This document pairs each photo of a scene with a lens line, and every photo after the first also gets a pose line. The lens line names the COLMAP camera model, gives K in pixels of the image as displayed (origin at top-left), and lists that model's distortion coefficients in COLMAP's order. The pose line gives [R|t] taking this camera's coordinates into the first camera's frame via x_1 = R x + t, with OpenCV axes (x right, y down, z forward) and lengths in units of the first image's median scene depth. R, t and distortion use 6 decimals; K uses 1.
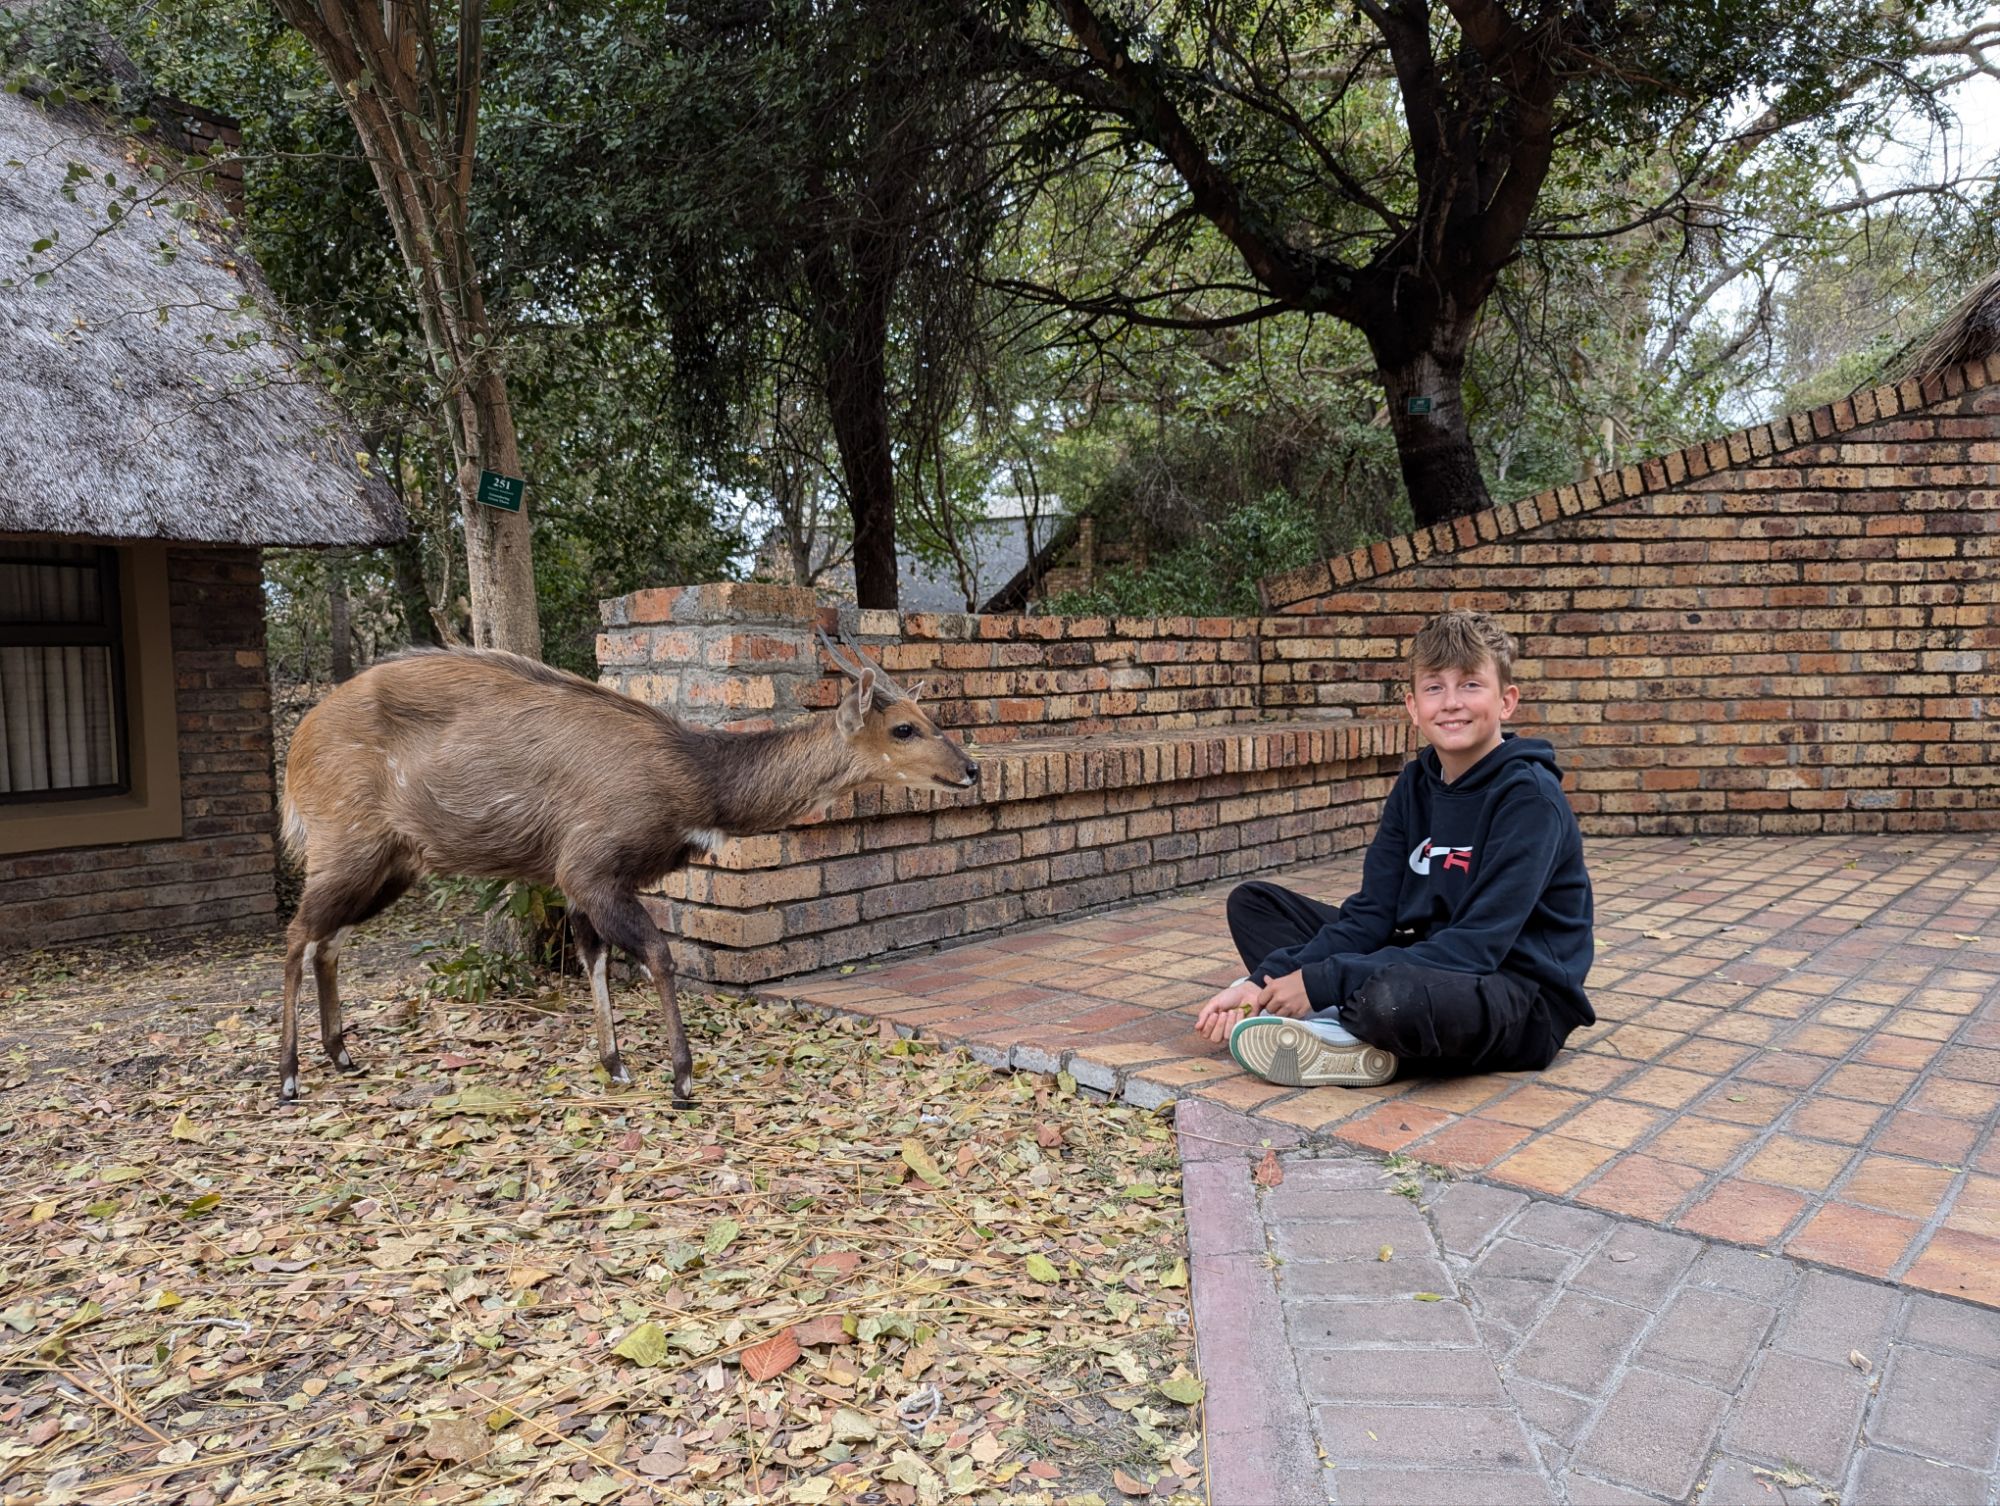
lens RADIAL K [[1401.4, 0, 1001.8], [0, 1401.4, 752.6], [0, 0, 1]] dist [-0.000417, -0.000913]
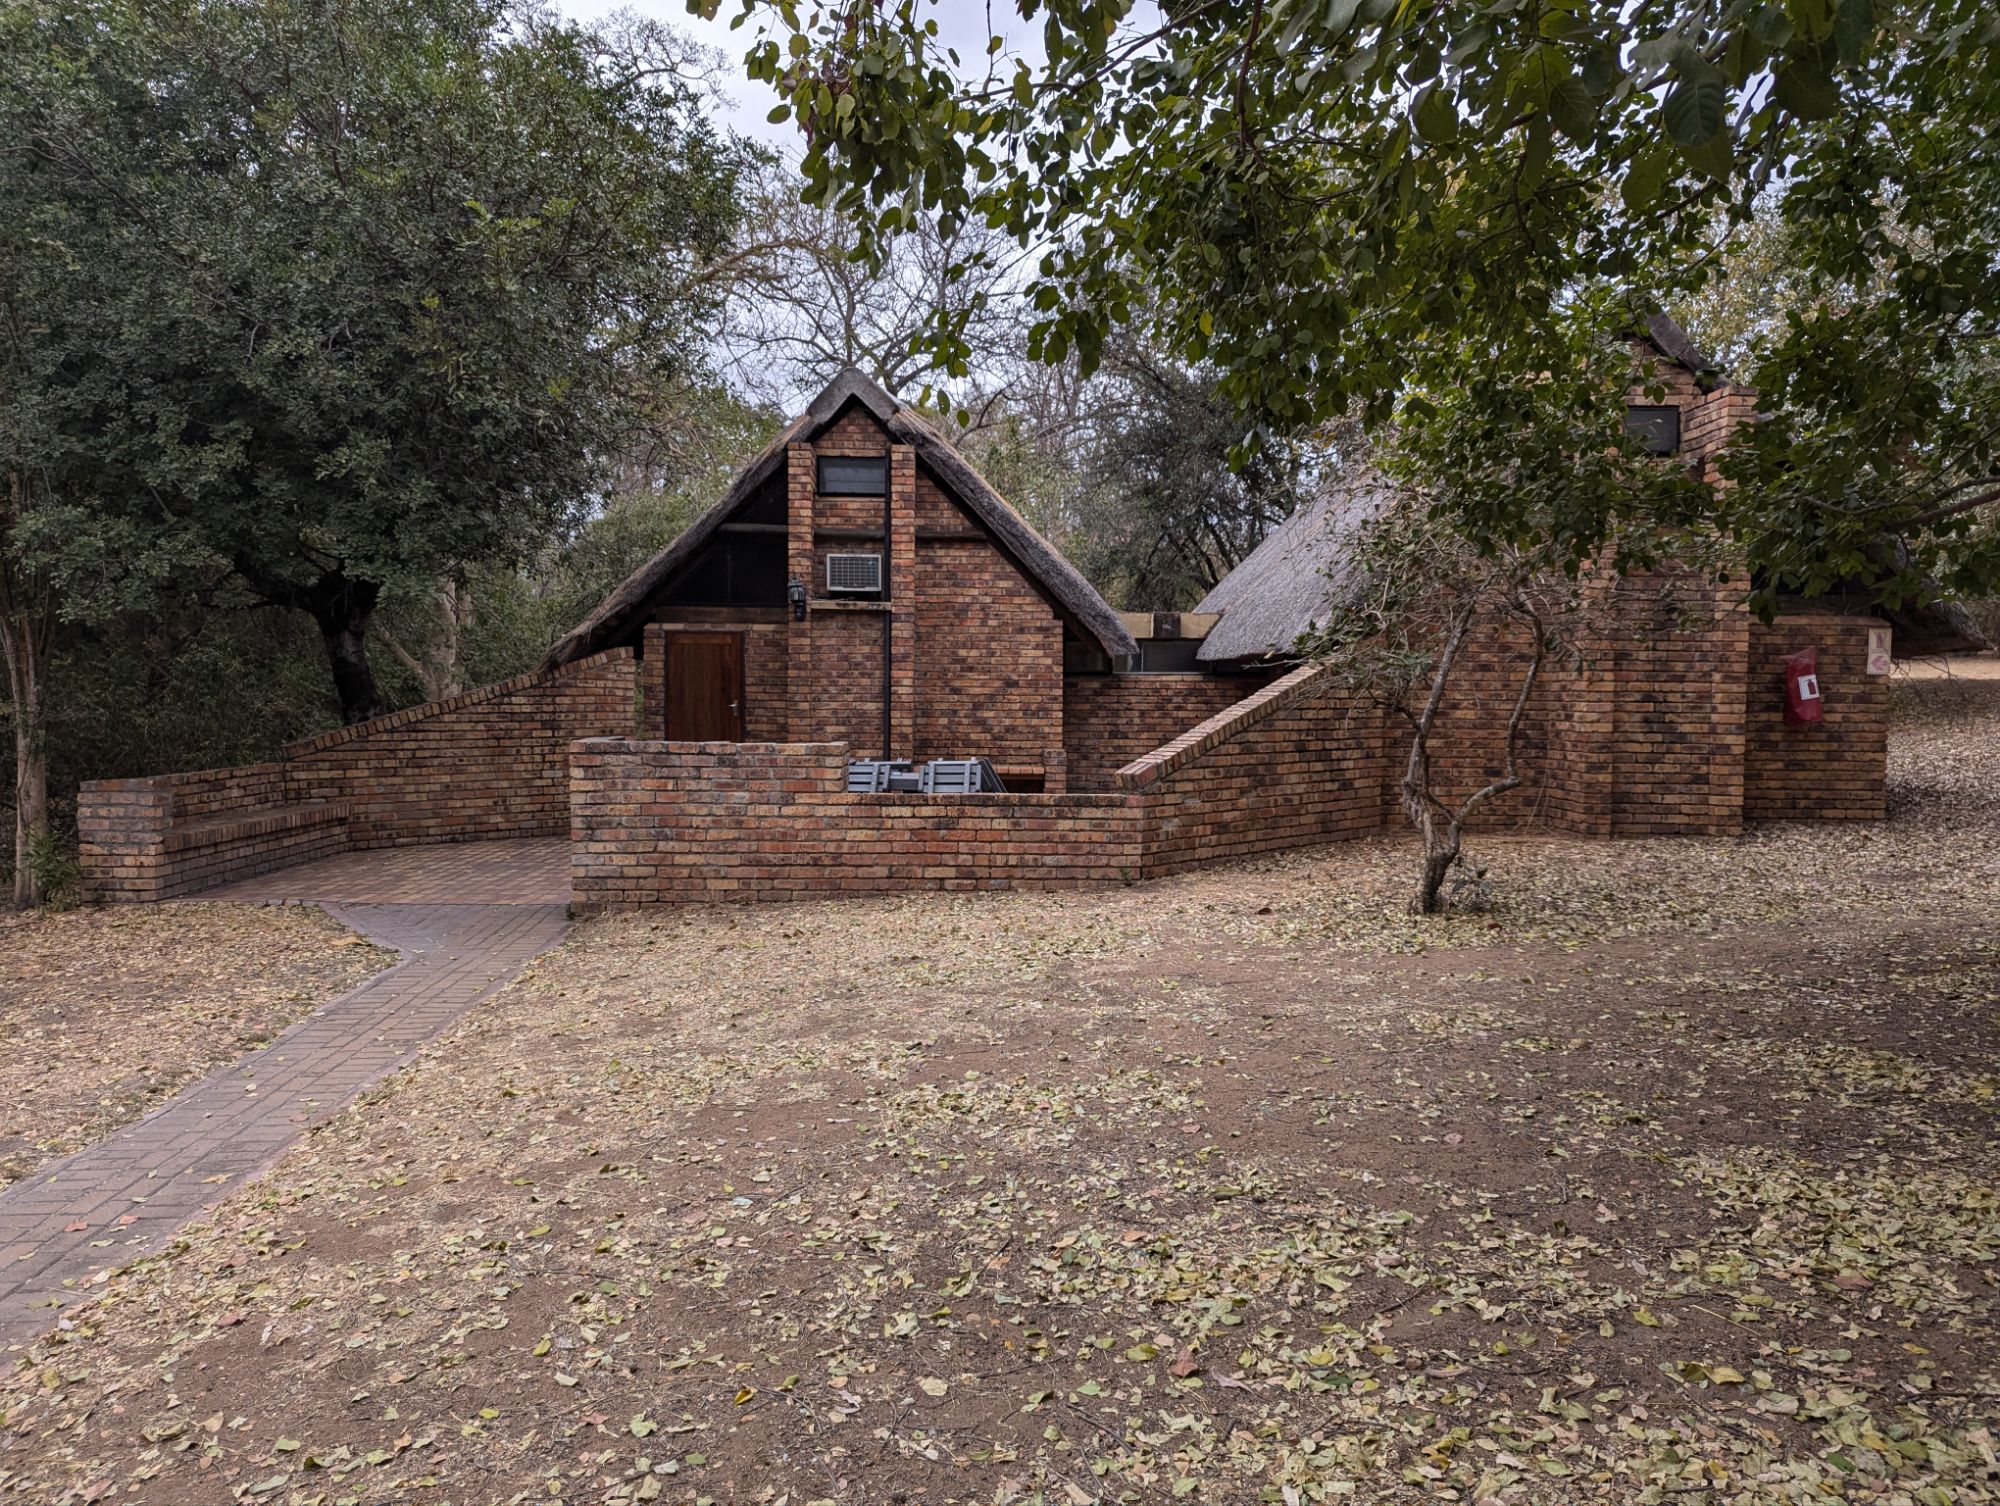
lens RADIAL K [[1401.4, 0, 1002.2], [0, 1401.4, 751.8], [0, 0, 1]] dist [-0.000417, -0.000913]
pose [[0.721055, -0.016653, 0.692677, -0.612748], [0.033144, 0.999396, -0.010474, -0.050052], [-0.692084, 0.030510, 0.721172, -1.644543]]
